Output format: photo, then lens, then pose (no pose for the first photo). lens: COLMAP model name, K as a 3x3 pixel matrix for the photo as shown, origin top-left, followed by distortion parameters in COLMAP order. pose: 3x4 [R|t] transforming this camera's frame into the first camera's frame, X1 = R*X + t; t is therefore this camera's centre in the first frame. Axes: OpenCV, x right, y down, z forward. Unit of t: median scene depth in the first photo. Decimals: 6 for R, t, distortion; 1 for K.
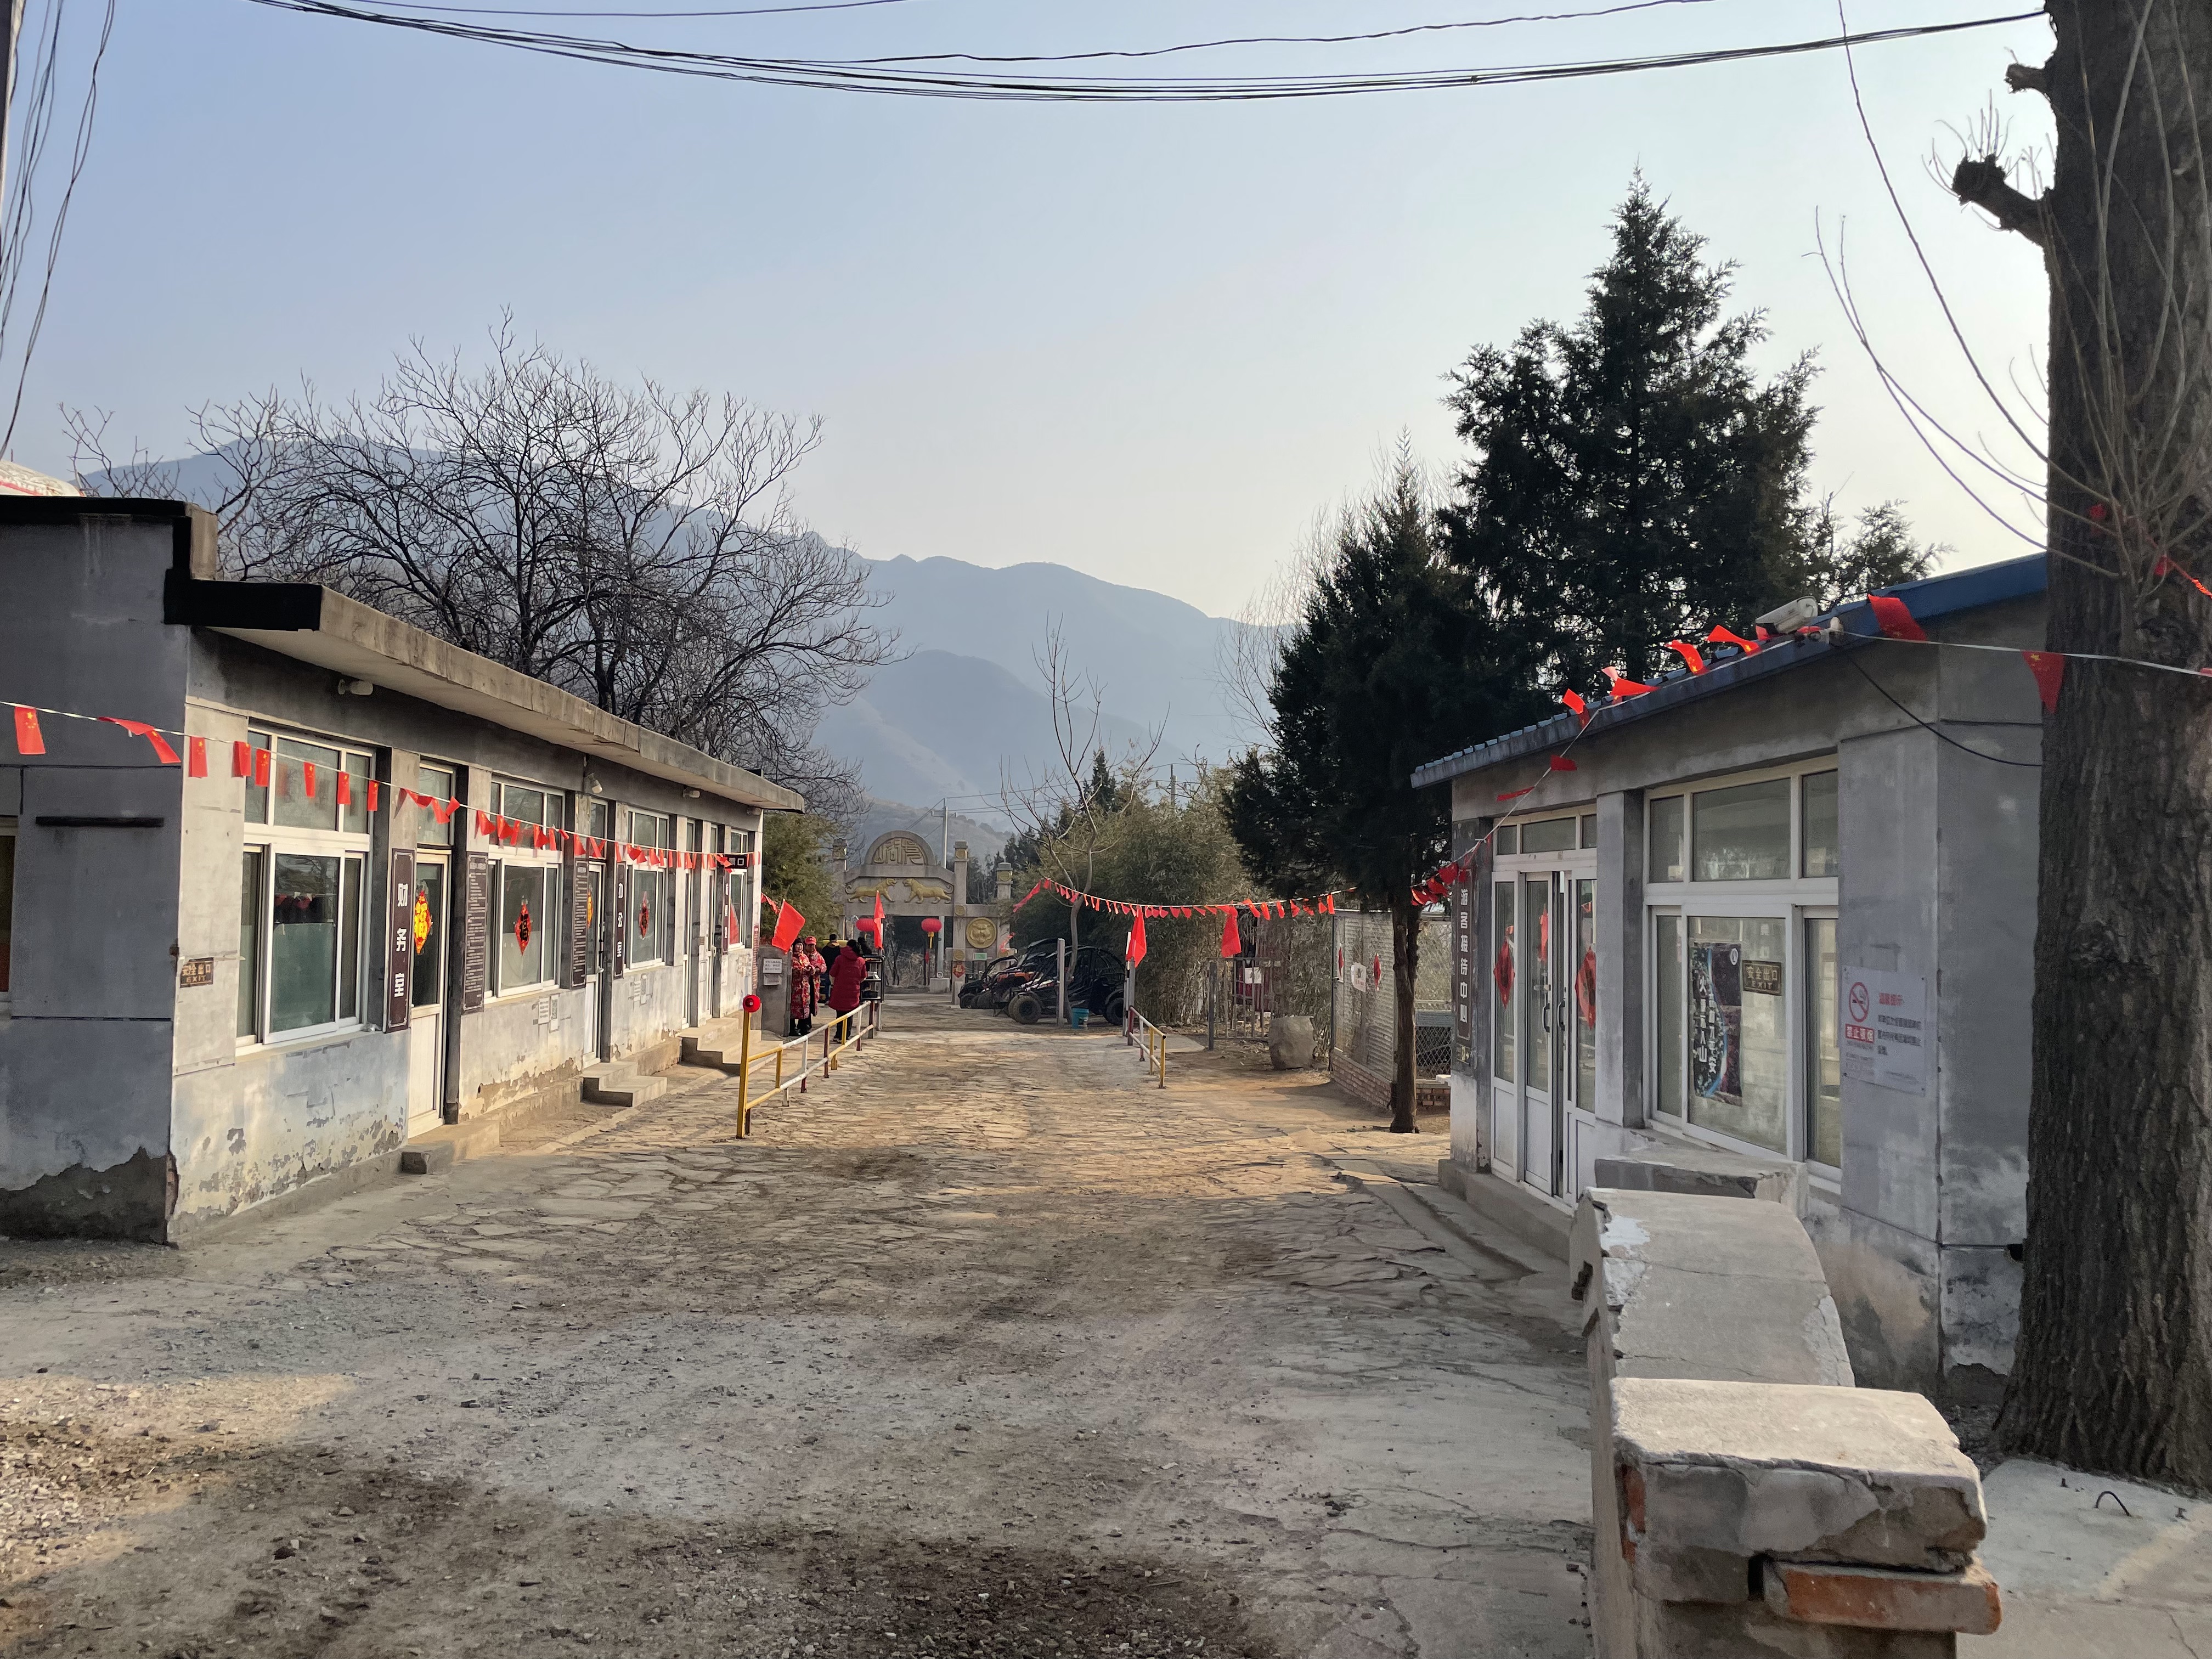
lens RADIAL K [[1655.7, 0, 1100.0], [0, 1655.7, 829.6], [0, 0, 1]] dist [0.078673, -0.097413]
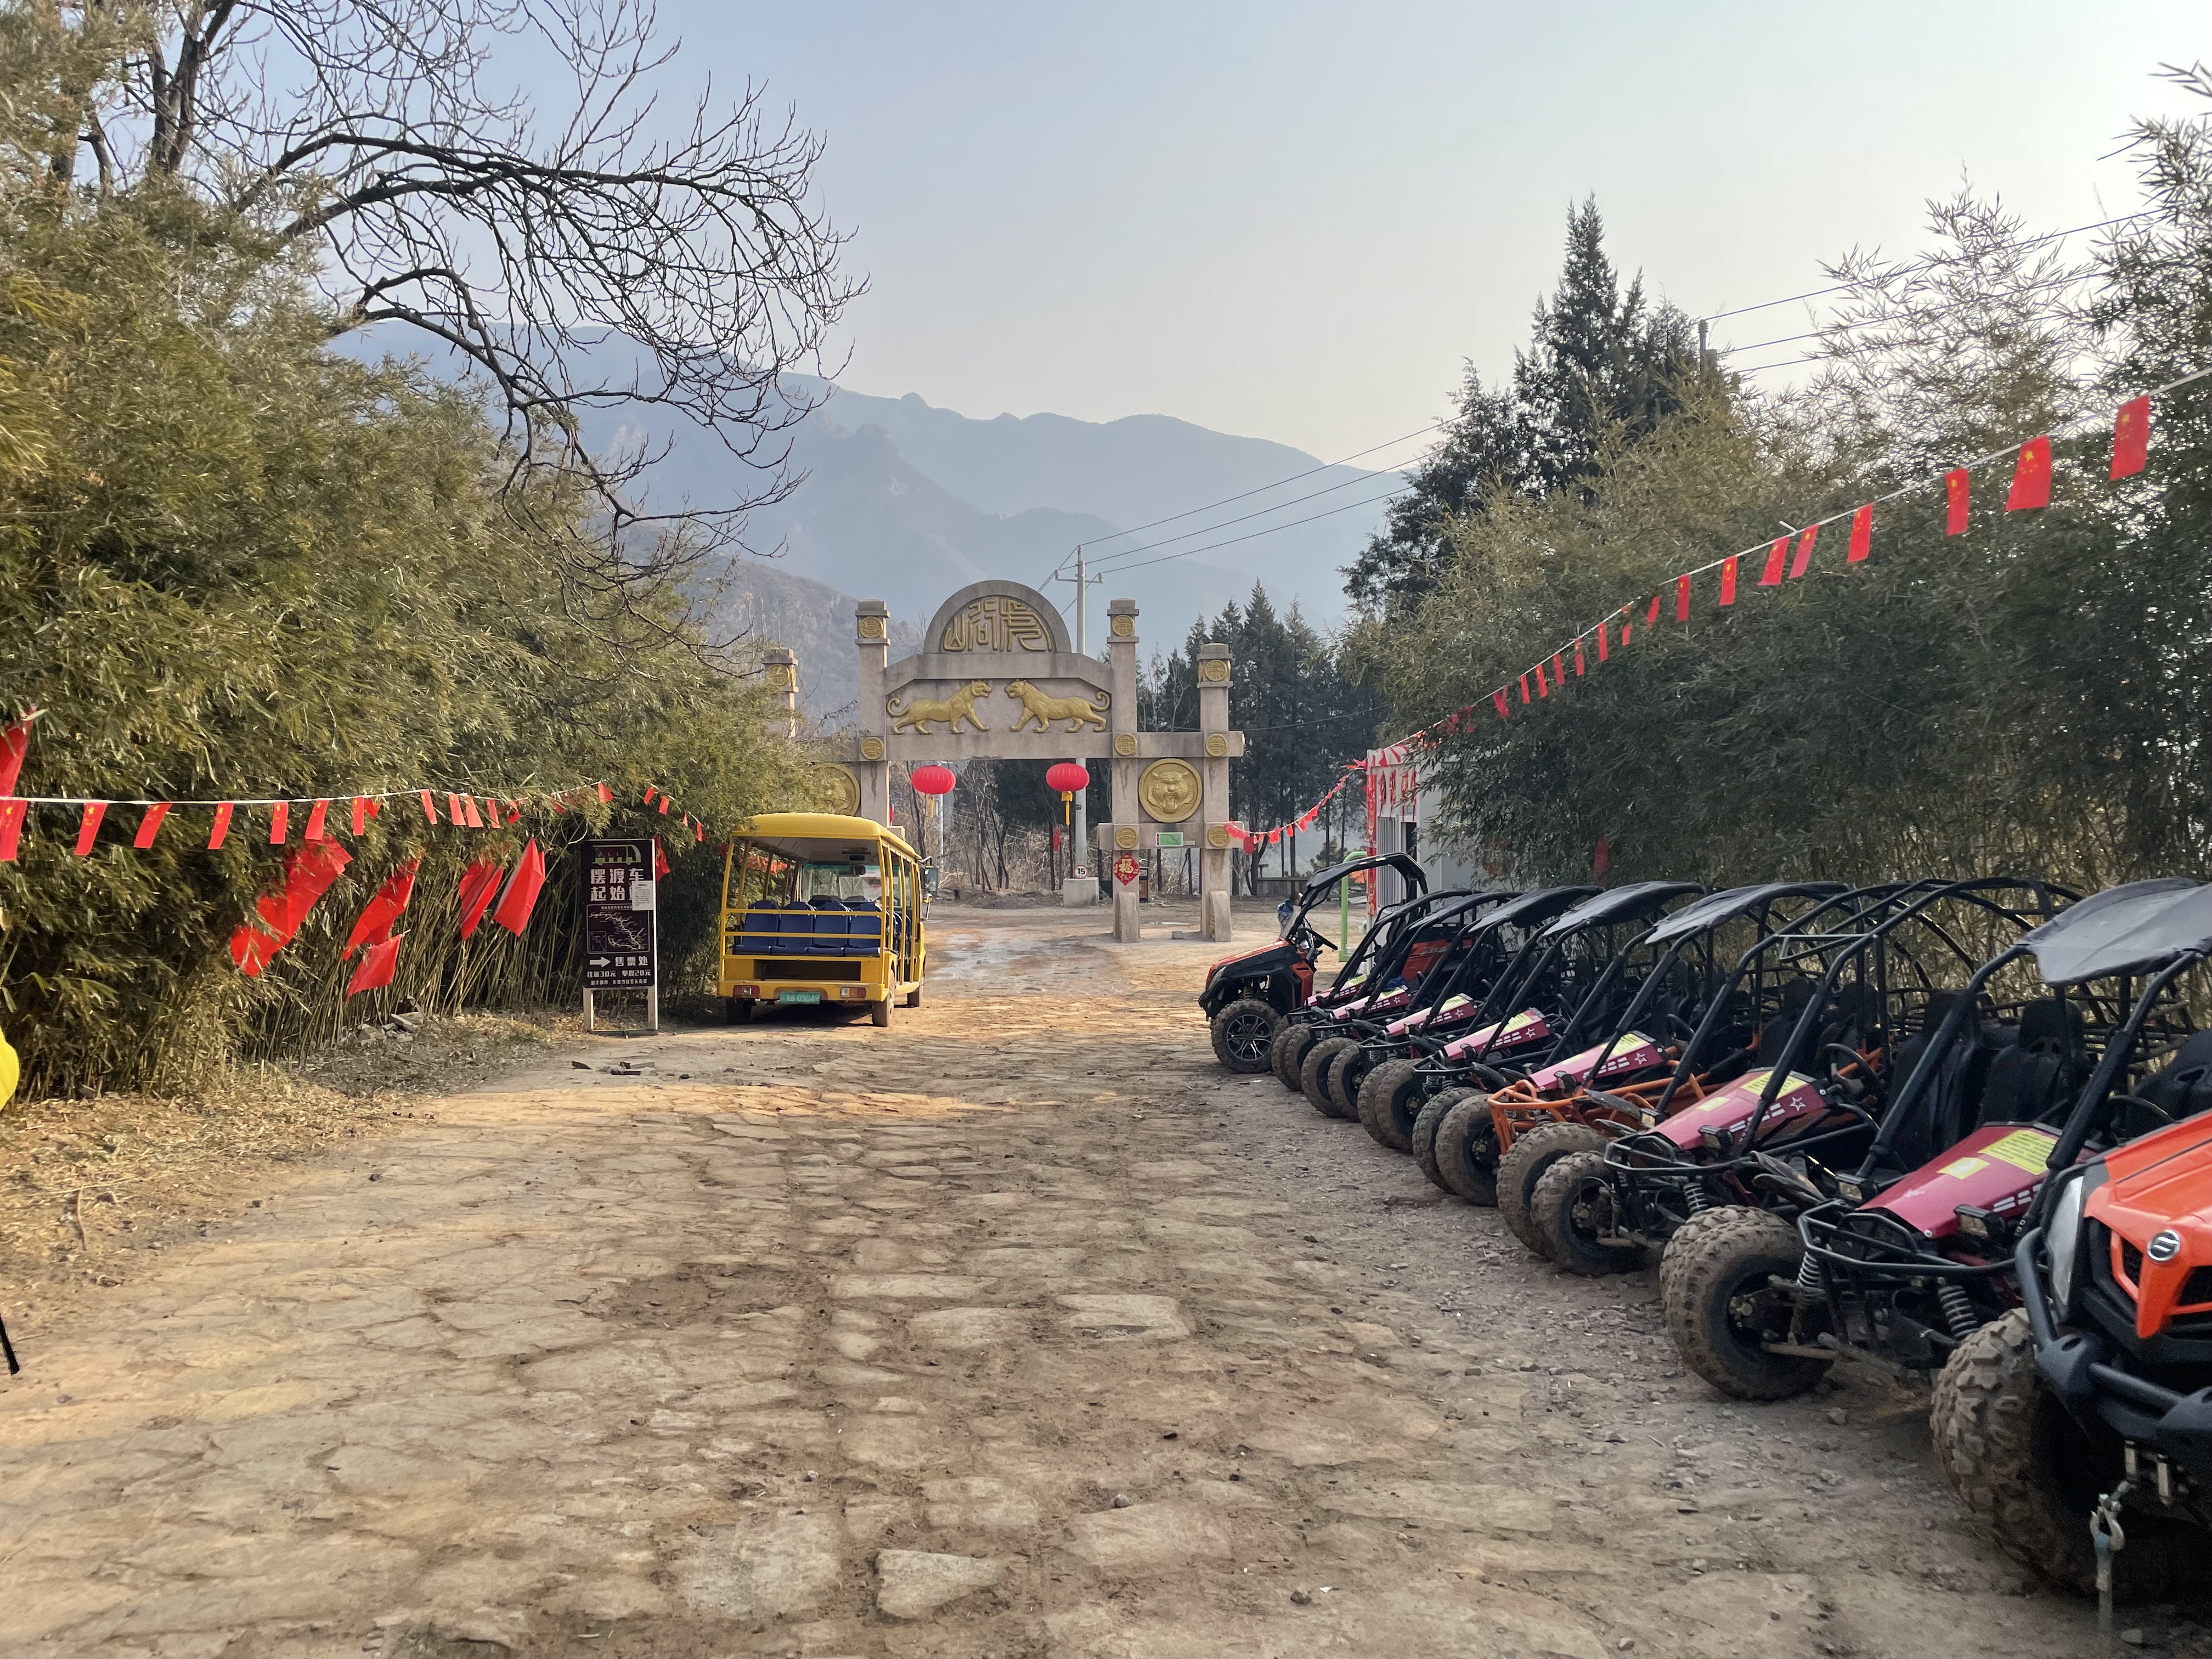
lens RADIAL K [[1655.7, 0, 1079.6], [0, 1655.7, 793.7], [0, 0, 1]] dist [0.078673, -0.097413]
pose [[0.996424, -0.024557, -0.080848, -0.058561], [0.029209, 0.997954, 0.056870, 0.034878], [0.079286, -0.059028, 0.995103, 0.515497]]
